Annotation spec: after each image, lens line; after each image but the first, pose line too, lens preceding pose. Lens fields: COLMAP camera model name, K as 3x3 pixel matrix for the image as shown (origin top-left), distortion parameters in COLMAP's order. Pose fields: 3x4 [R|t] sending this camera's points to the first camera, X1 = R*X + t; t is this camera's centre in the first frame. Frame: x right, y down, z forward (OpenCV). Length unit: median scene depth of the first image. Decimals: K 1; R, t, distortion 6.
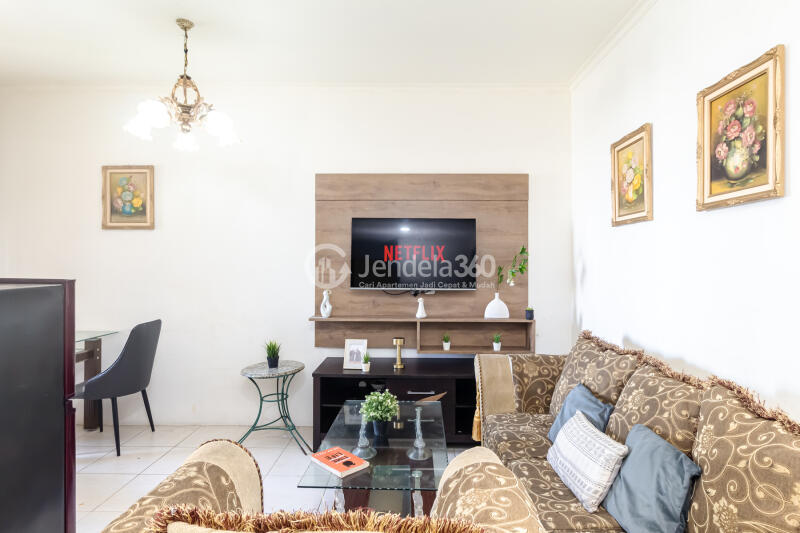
lens RADIAL K [[441.8, 0, 380.1], [0, 441.8, 254.3], [0, 0, 1]] dist [0.003586, 0.000462]
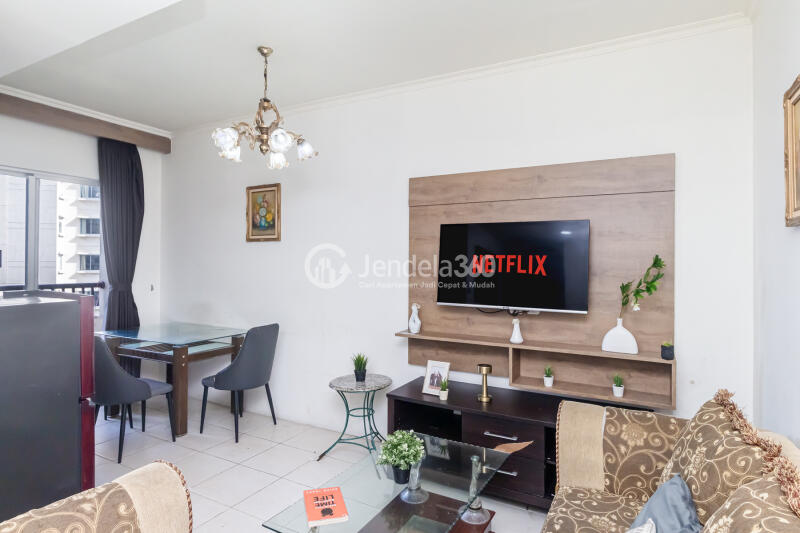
lens RADIAL K [[441.8, 0, 380.1], [0, 441.8, 254.3], [0, 0, 1]] dist [0.003586, 0.000462]
pose [[0.887093, -0.007102, -0.461535, 0.249804], [0.007043, 0.999973, -0.001849, -0.021830], [0.461536, -0.001610, 0.887120, 0.154205]]
